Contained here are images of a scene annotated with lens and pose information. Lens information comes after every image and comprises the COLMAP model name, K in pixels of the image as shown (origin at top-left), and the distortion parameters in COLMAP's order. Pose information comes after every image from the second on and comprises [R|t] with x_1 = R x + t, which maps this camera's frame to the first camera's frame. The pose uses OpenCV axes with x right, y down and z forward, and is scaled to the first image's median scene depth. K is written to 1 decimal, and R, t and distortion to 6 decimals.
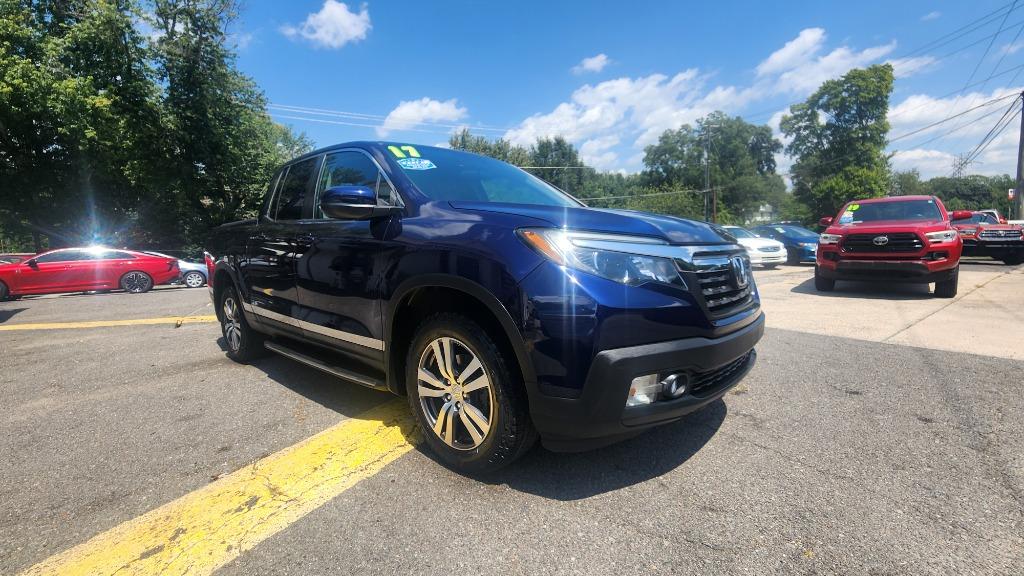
lens RADIAL K [[427.5, 0, 512.9], [0, 427.5, 287.2], [0, 0, 1]] dist [-0.000474, -0.000058]
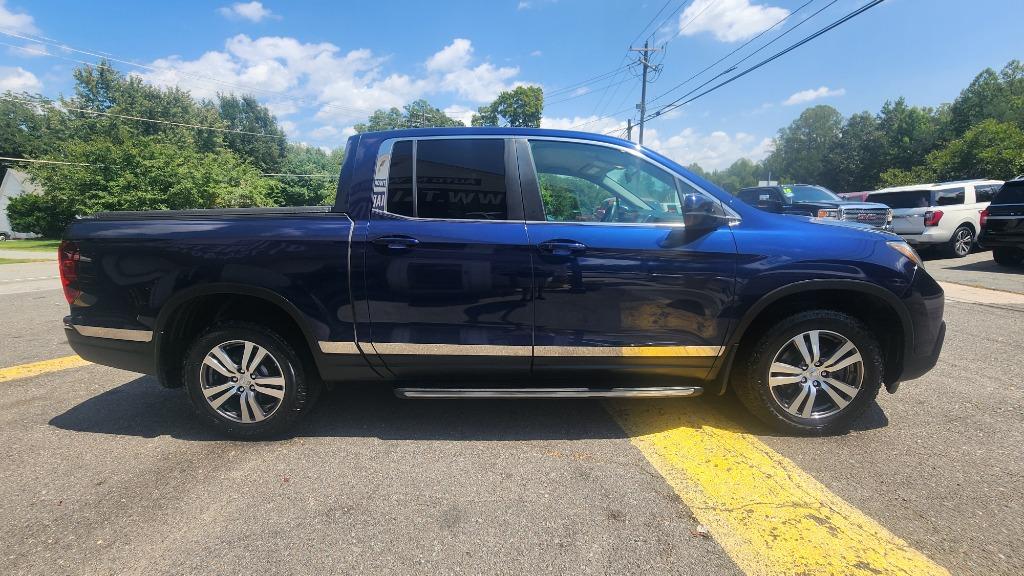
lens RADIAL K [[427.5, 0, 512.9], [0, 427.5, 287.2], [0, 0, 1]] dist [-0.000474, -0.000058]
pose [[0.769764, -0.092054, 0.631656, -1.027538], [0.062876, 0.995669, 0.068479, -0.092373], [-0.635225, -0.012997, 0.772218, 0.402865]]
